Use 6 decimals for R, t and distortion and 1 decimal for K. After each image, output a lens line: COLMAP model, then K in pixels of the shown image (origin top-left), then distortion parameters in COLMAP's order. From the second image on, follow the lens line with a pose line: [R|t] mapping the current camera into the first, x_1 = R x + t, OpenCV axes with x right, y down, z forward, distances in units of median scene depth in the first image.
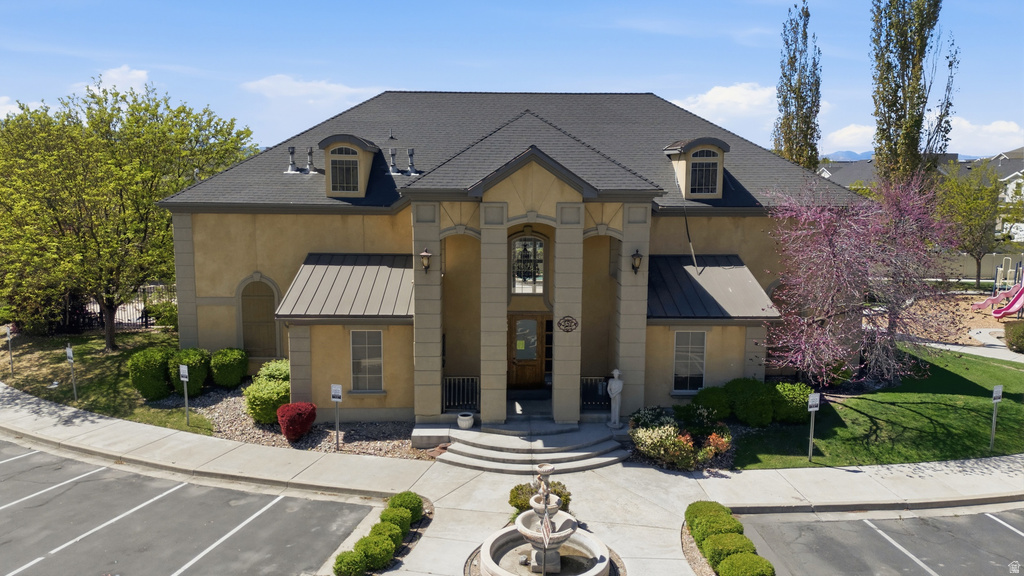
lens RADIAL K [[750.8, 0, 507.6], [0, 750.8, 287.4], [0, 0, 1]] dist [0.074218, -0.068842]
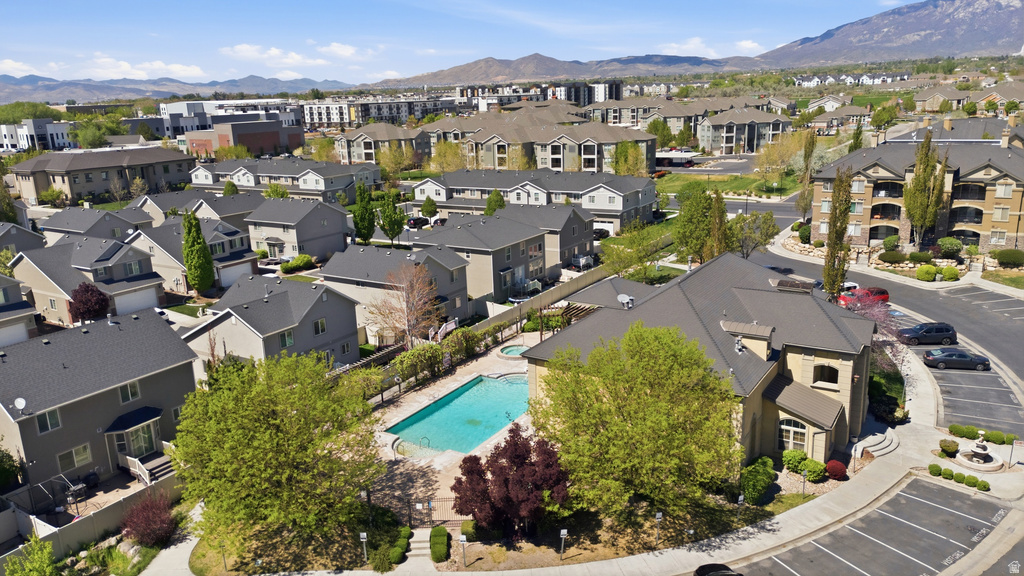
lens RADIAL K [[750.8, 0, 506.5], [0, 750.8, 289.6], [0, 0, 1]] dist [0.074218, -0.068842]
pose [[0.561653, -0.237840, 0.792451, -2.383988], [0.161938, 0.970867, 0.176614, -0.848516], [-0.811370, 0.029132, 0.583806, 0.489541]]
